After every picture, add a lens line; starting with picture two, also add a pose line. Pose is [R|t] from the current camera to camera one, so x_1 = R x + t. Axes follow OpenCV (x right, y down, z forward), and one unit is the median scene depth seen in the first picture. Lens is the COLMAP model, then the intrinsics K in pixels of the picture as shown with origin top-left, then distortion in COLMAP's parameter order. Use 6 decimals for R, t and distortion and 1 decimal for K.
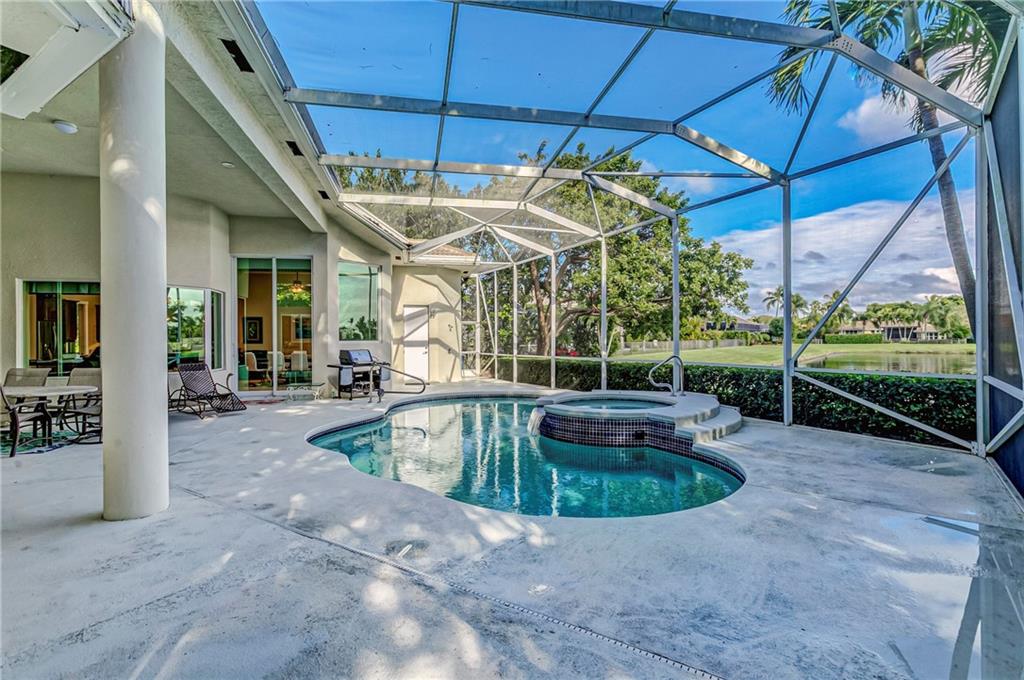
lens RADIAL K [[466.5, 0, 508.4], [0, 466.5, 340.0], [0, 0, 1]] dist [-0.002673, 0.009682]
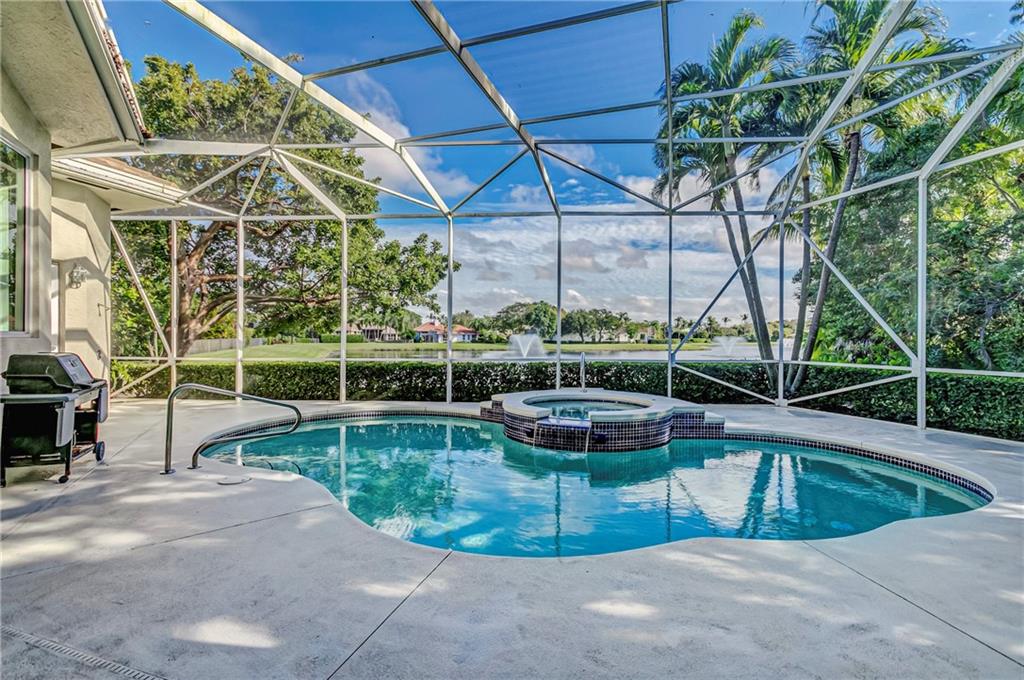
lens RADIAL K [[474.3, 0, 512.0], [0, 474.3, 340.0], [0, 0, 1]] dist [-0.000668, 0.000845]
pose [[0.507968, 0.006798, 0.861349, -0.459725], [-0.008608, 0.999959, -0.002816, 0.006760], [-0.861333, -0.005984, 0.508006, 0.438862]]
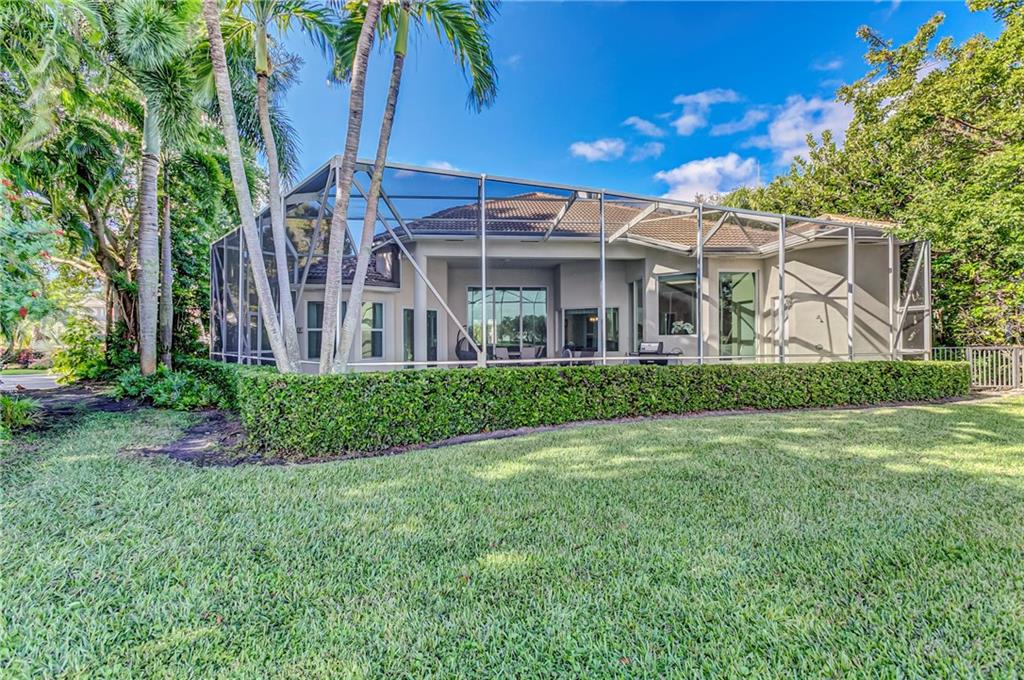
lens RADIAL K [[466.5, 0, 508.4], [0, 466.5, 340.0], [0, 0, 1]] dist [-0.002673, 0.009682]
pose [[-0.125416, 0.007583, -0.992075, 1.005091], [0.002535, 0.999970, 0.007323, 0.004038], [0.992101, -0.001597, -0.125431, 0.736965]]
